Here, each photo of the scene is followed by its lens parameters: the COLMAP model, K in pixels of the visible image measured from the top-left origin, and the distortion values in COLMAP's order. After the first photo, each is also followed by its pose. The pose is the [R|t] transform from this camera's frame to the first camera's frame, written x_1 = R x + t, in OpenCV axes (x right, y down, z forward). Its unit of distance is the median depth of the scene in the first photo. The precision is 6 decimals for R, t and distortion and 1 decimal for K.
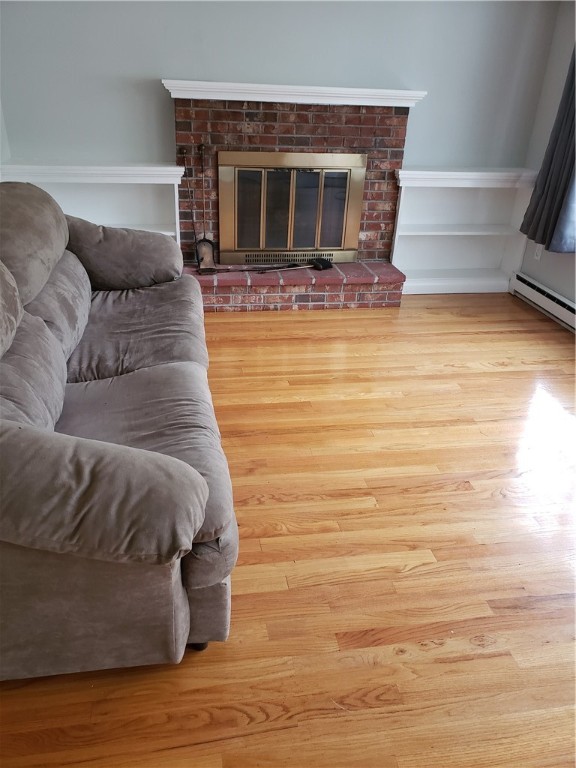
lens RADIAL K [[601.2, 0, 279.4], [0, 601.2, 388.7], [0, 0, 1]] dist [0.023723, -0.007813]
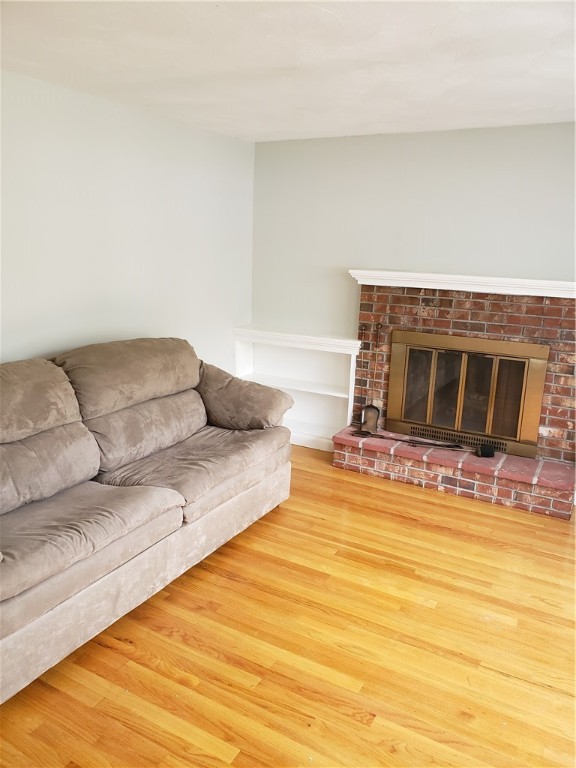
lens RADIAL K [[601.2, 0, 288.5], [0, 601.2, 387.5], [0, 0, 1]] dist [0.023723, -0.007813]
pose [[0.769151, 0.137605, -0.624077, 0.442423], [-0.296846, 0.941729, -0.158207, -0.069390], [0.565941, 0.306940, 0.765179, 0.098873]]
